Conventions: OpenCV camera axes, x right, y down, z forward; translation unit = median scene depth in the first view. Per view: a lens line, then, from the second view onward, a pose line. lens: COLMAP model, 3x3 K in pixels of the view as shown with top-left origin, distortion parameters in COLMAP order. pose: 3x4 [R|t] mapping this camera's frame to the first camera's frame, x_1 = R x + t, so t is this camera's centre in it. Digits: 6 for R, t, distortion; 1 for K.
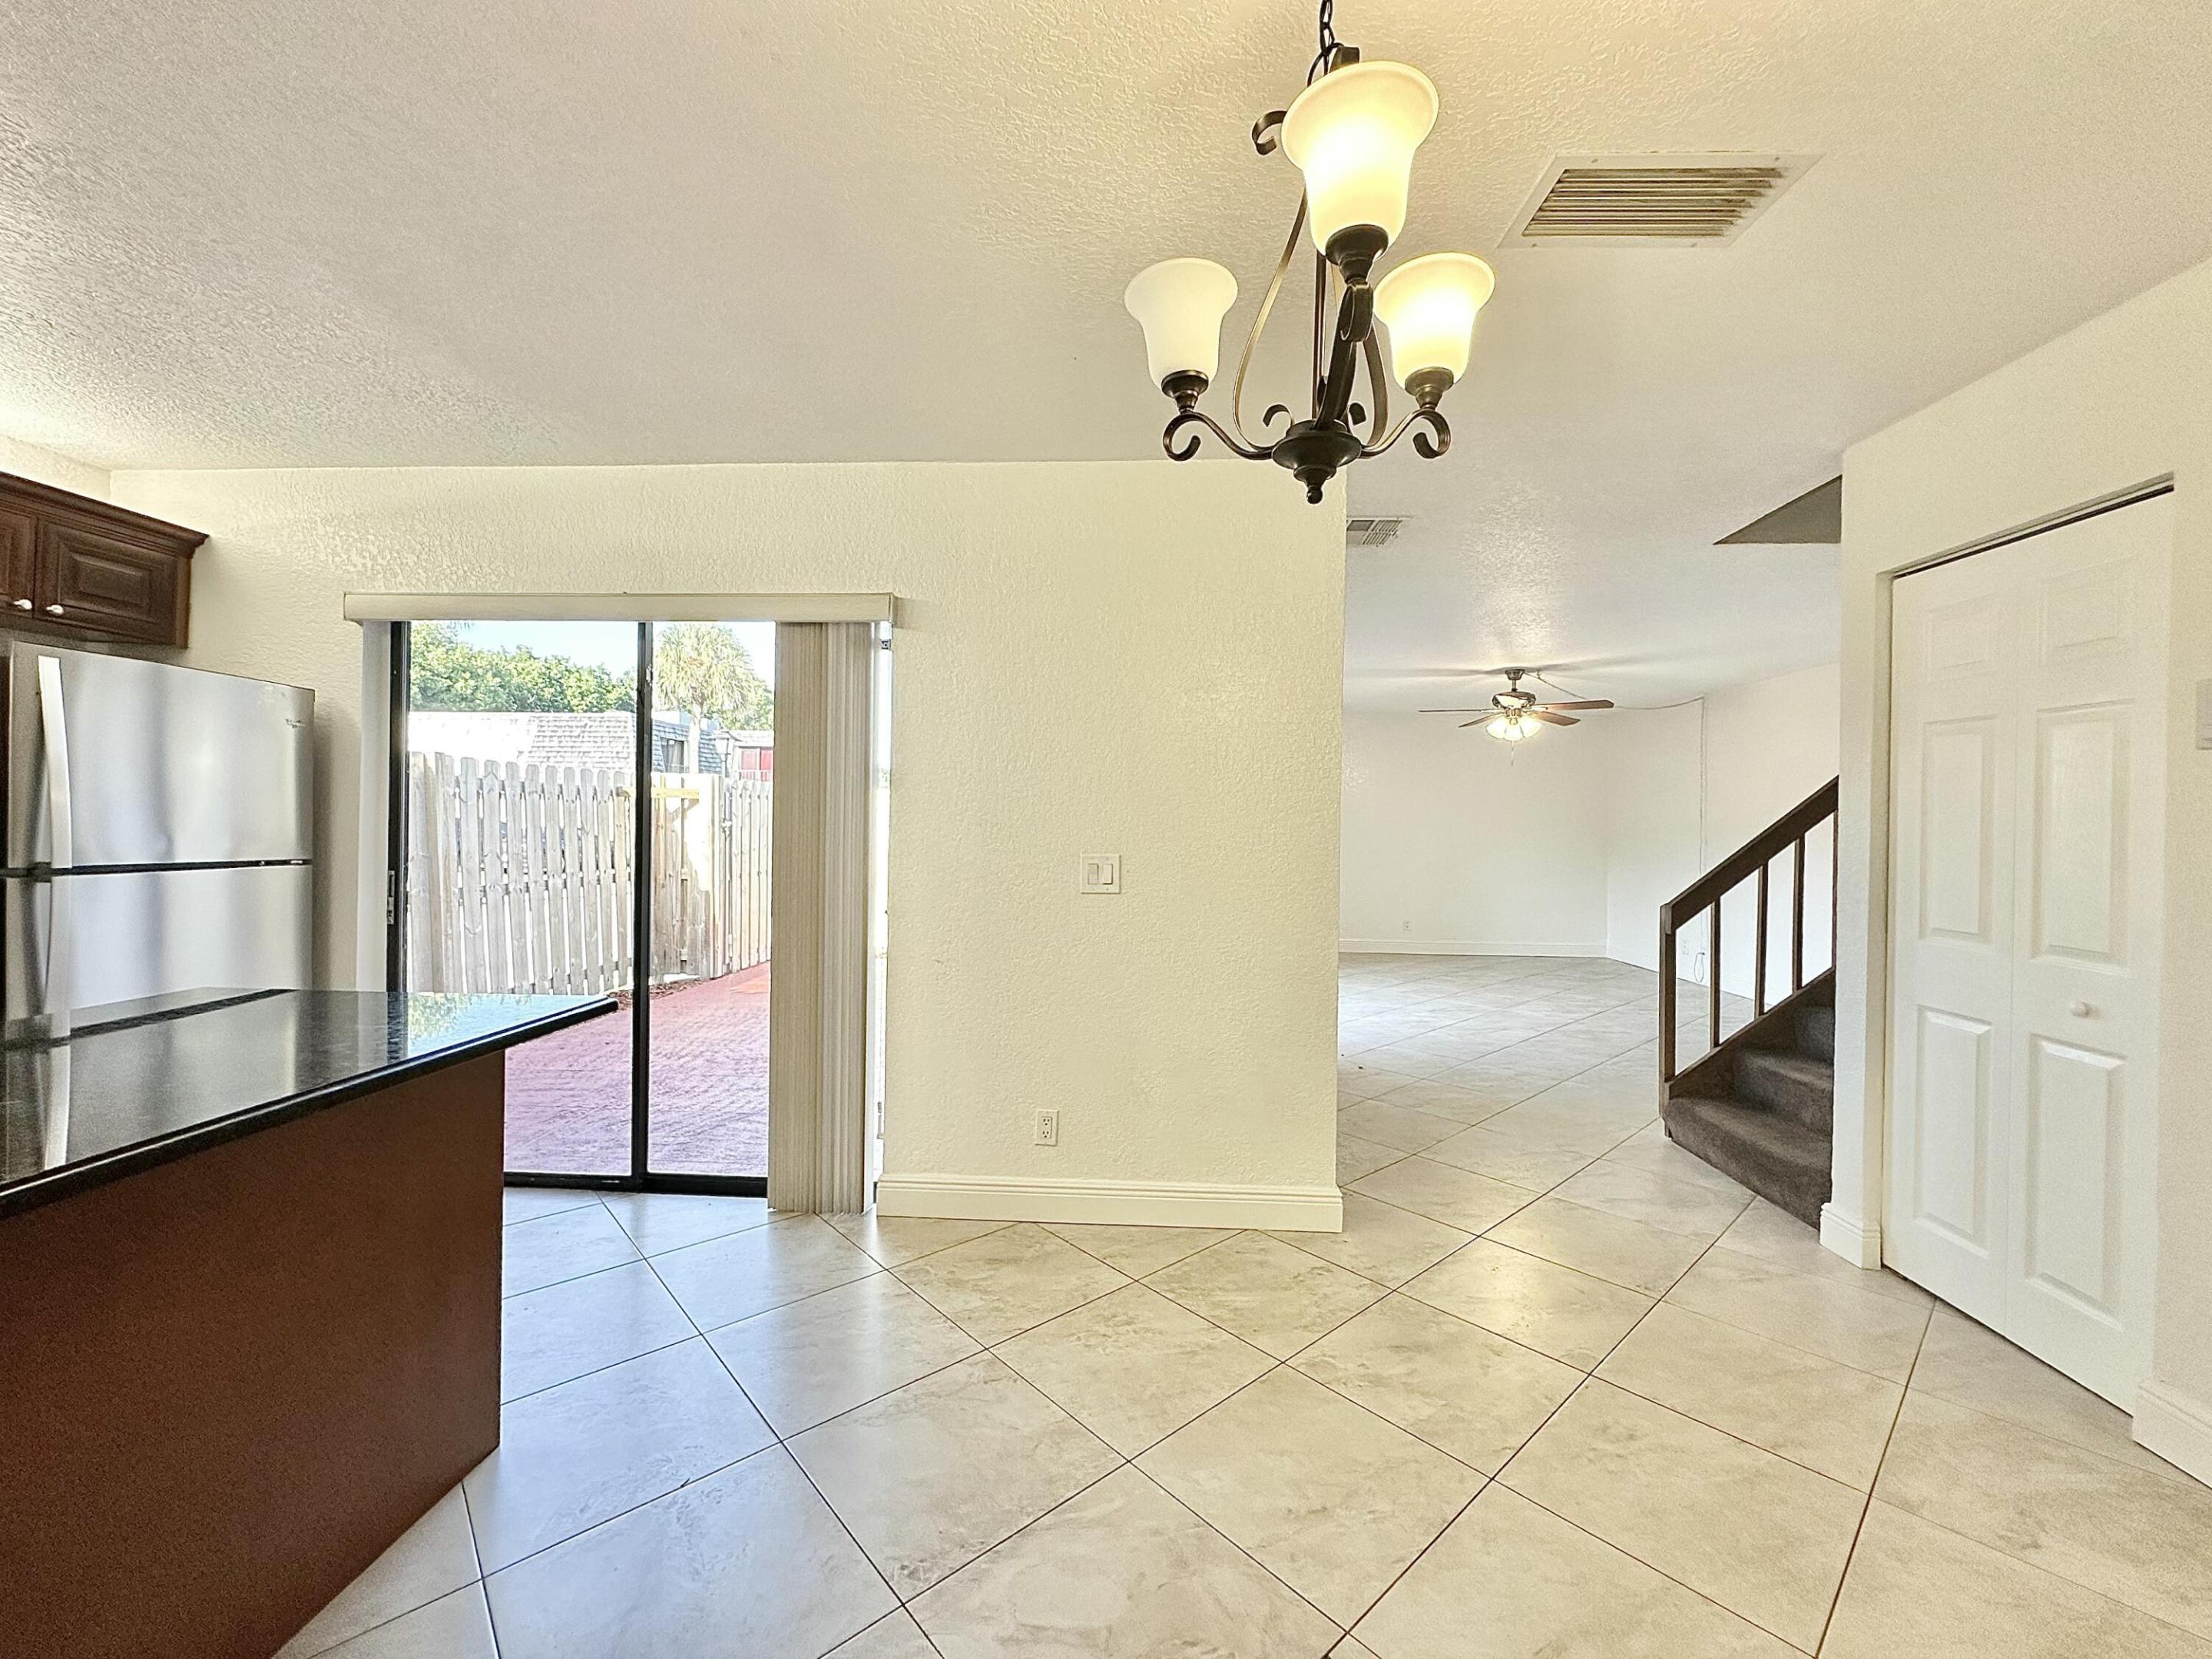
lens RADIAL K [[883.4, 0, 1109.7], [0, 883.4, 826.3], [0, 0, 1]] dist [-0.004789, 0.001038]
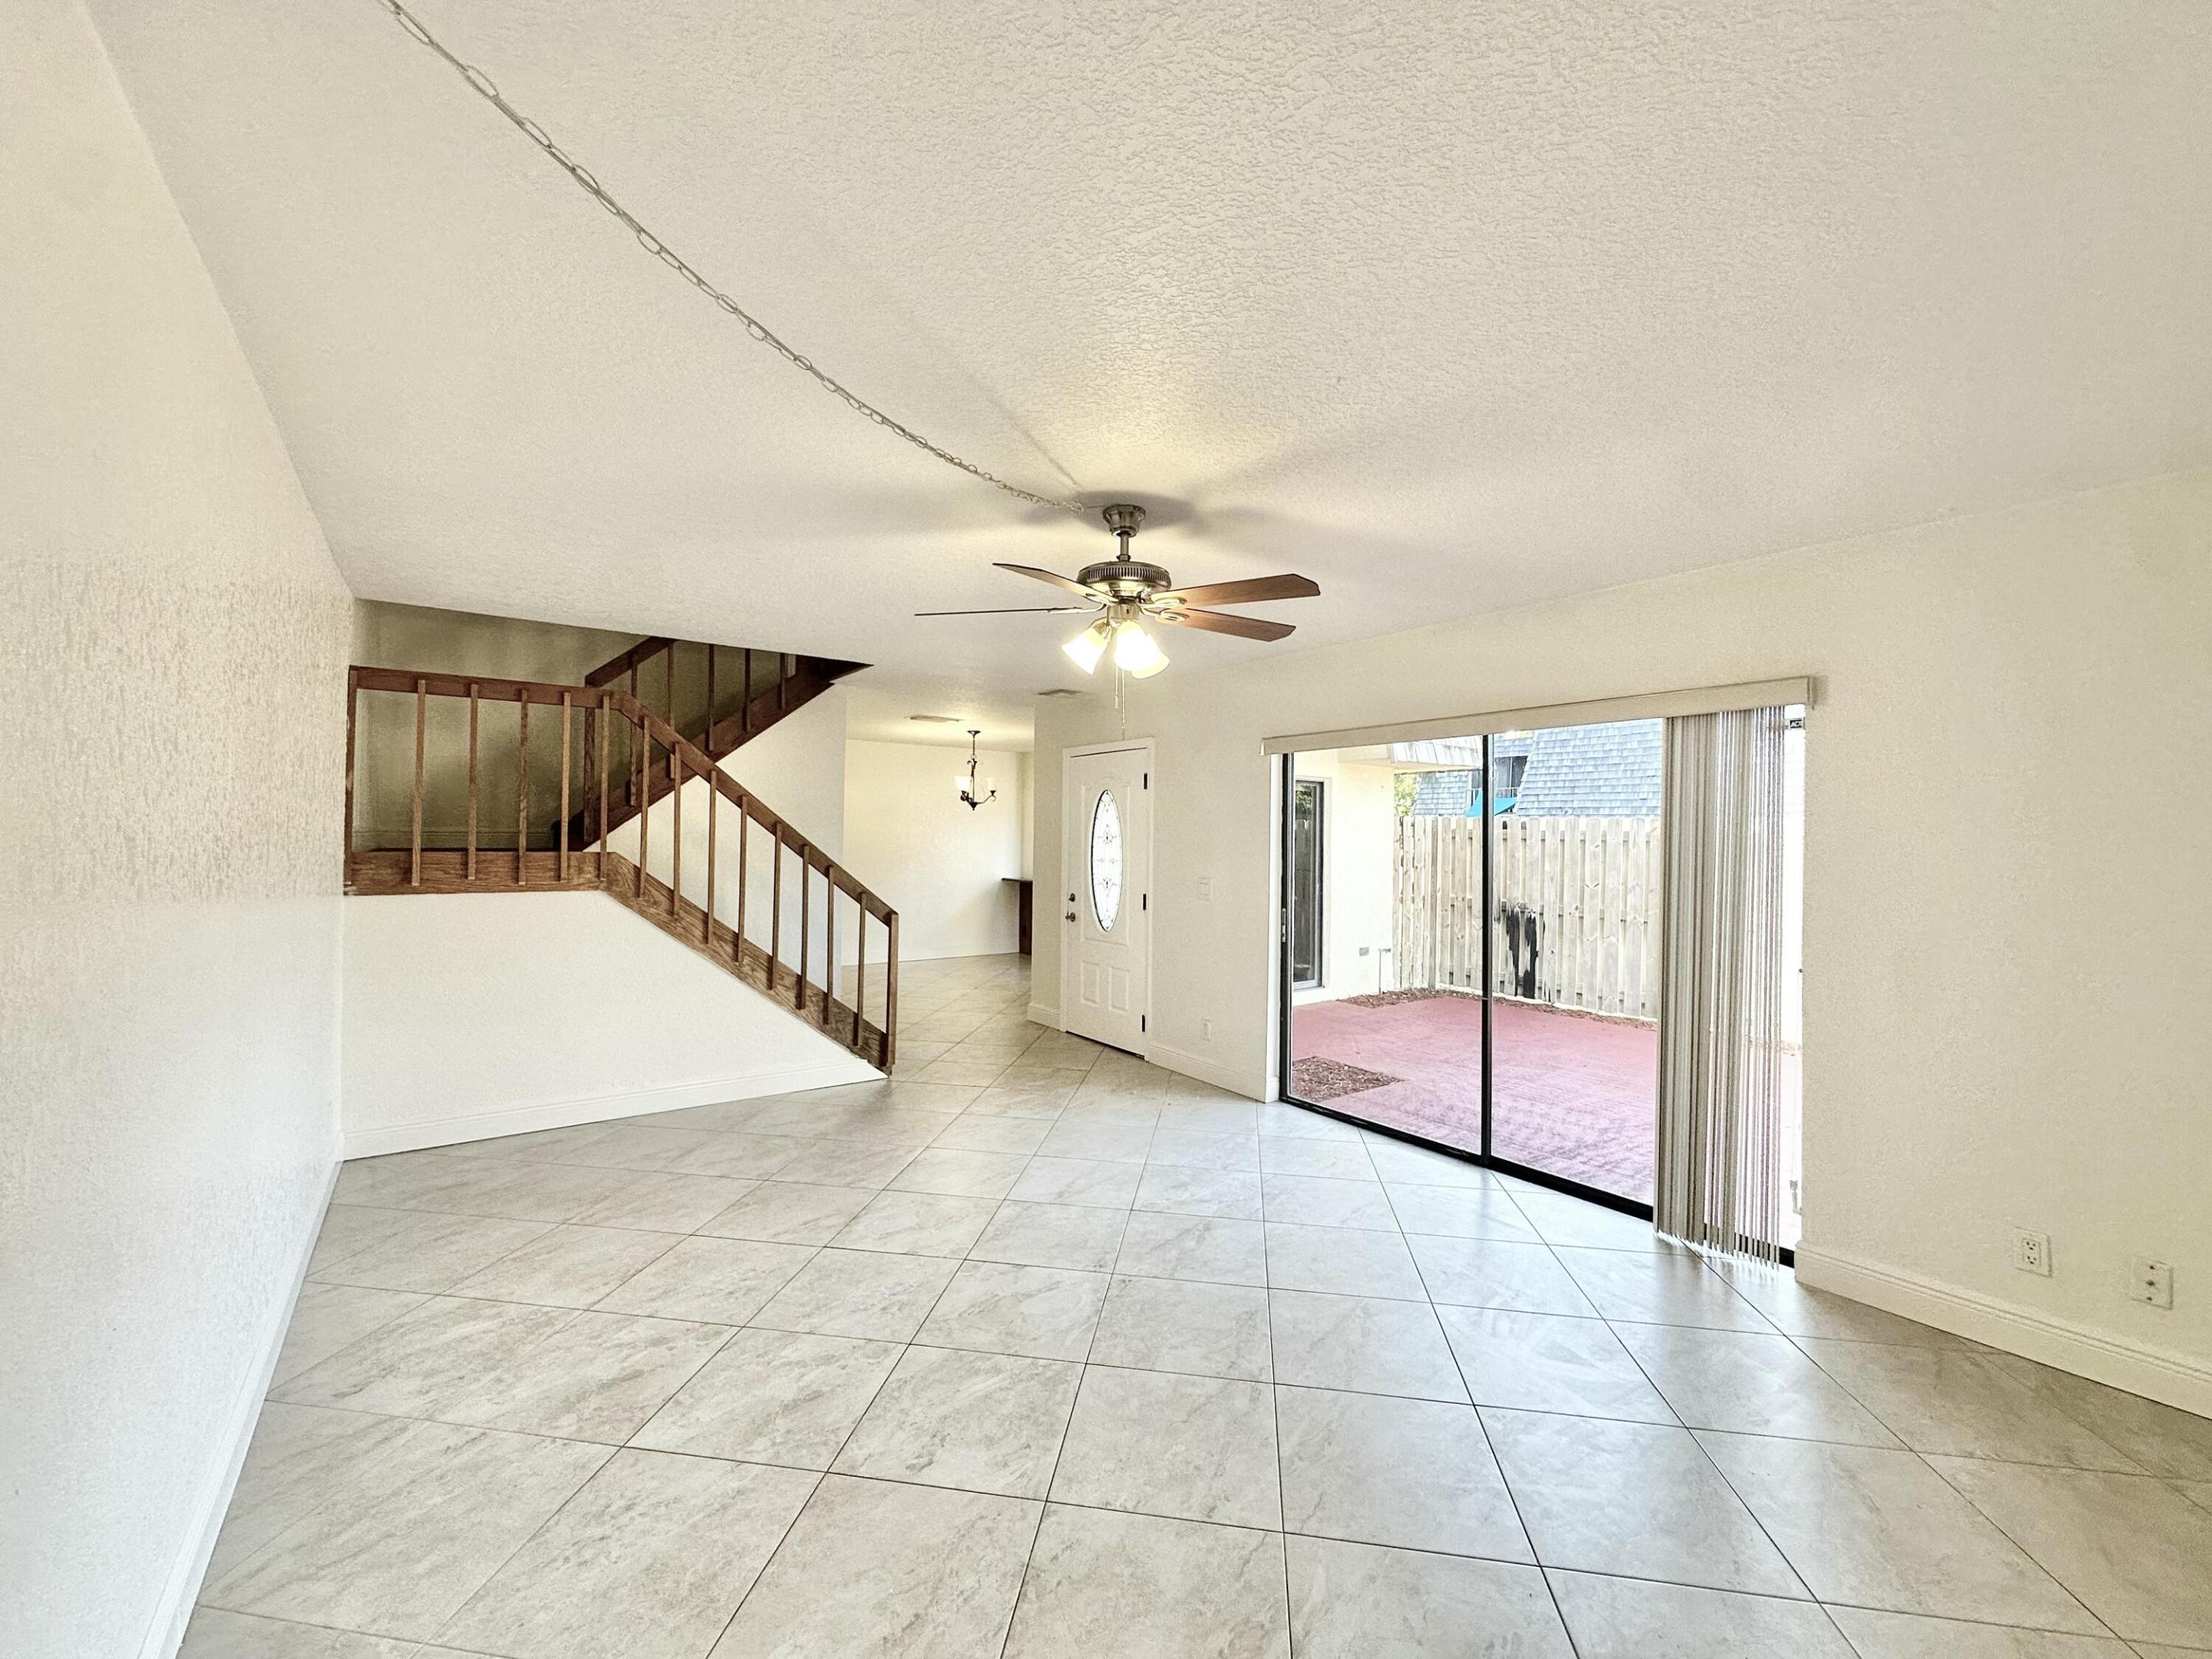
lens RADIAL K [[885.9, 0, 1109.0], [0, 885.9, 826.7], [0, 0, 1]] dist [-0.005623, 0.001250]
pose [[-0.769662, -0.031015, -0.637698, 1.518002], [-0.025577, 0.999515, -0.017743, -0.038496], [0.637939, 0.002655, -0.770082, 2.747188]]
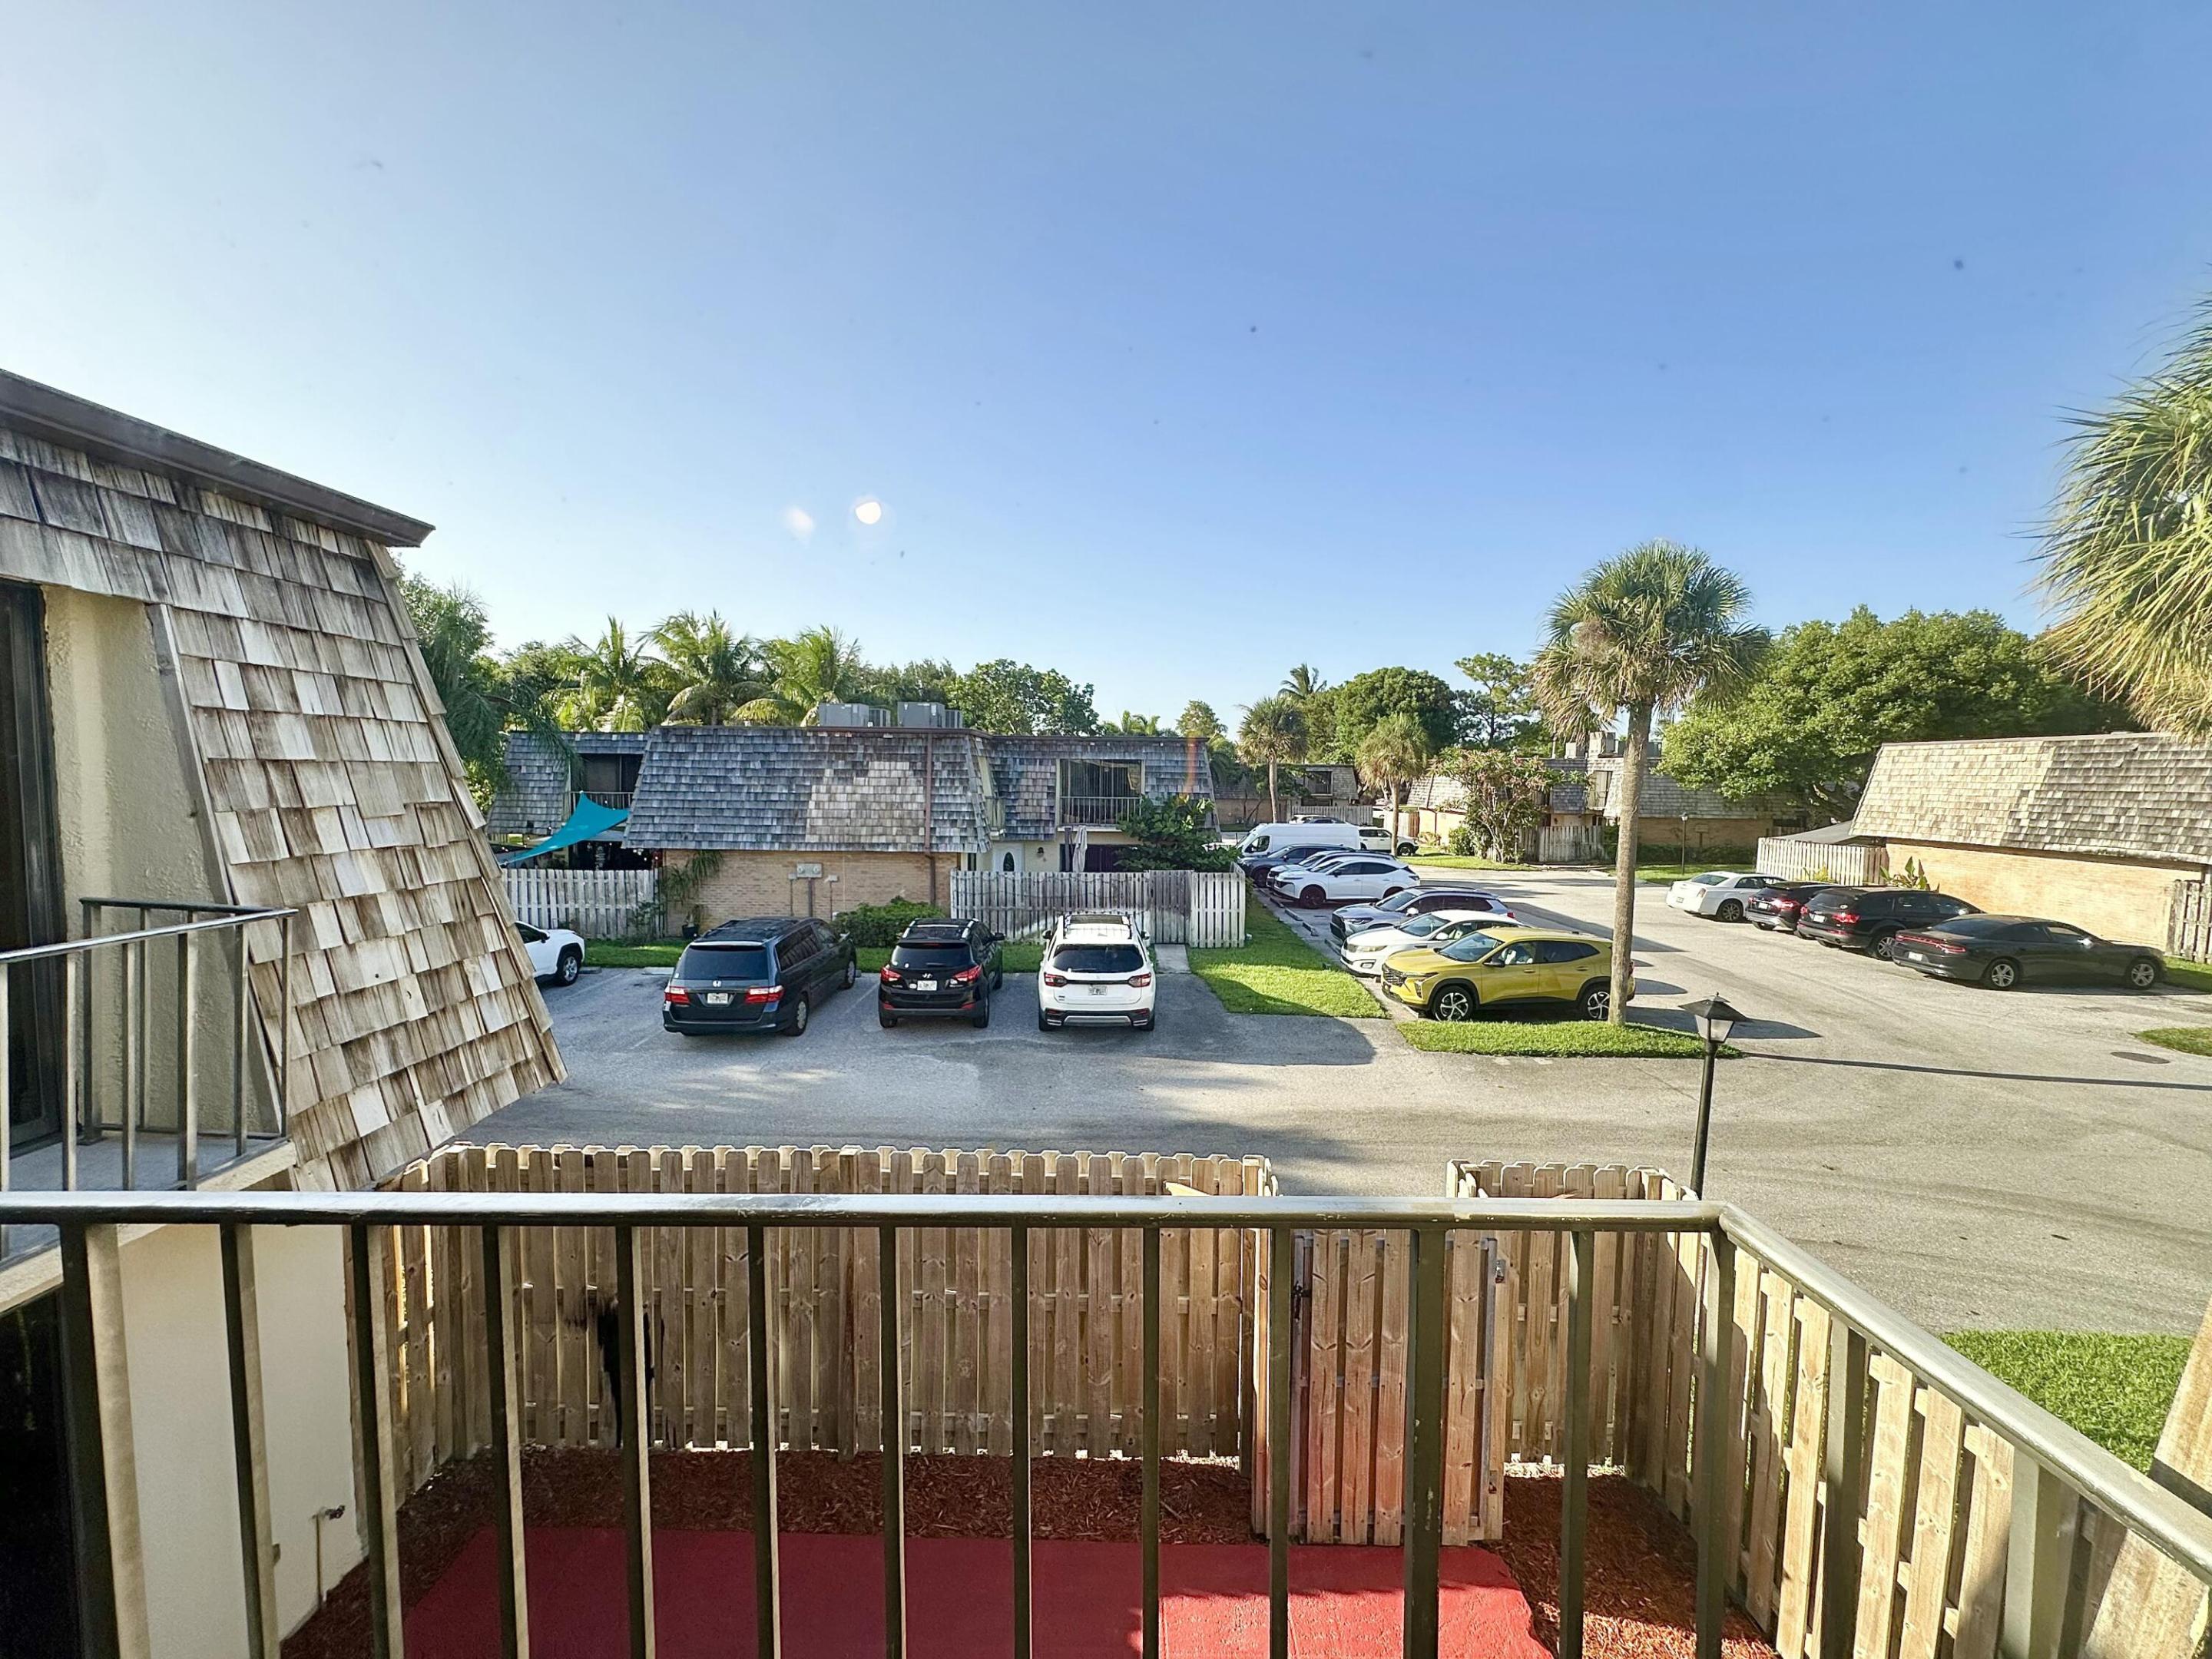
lens RADIAL K [[883.4, 0, 1109.7], [0, 883.4, 826.3], [0, 0, 1]] dist [-0.004789, 0.001038]
pose [[0.045642, 0.046243, -0.997887, 0.322319], [-0.010736, 0.998893, 0.045798, -0.874340], [0.998900, 0.008623, 0.046088, 2.230623]]
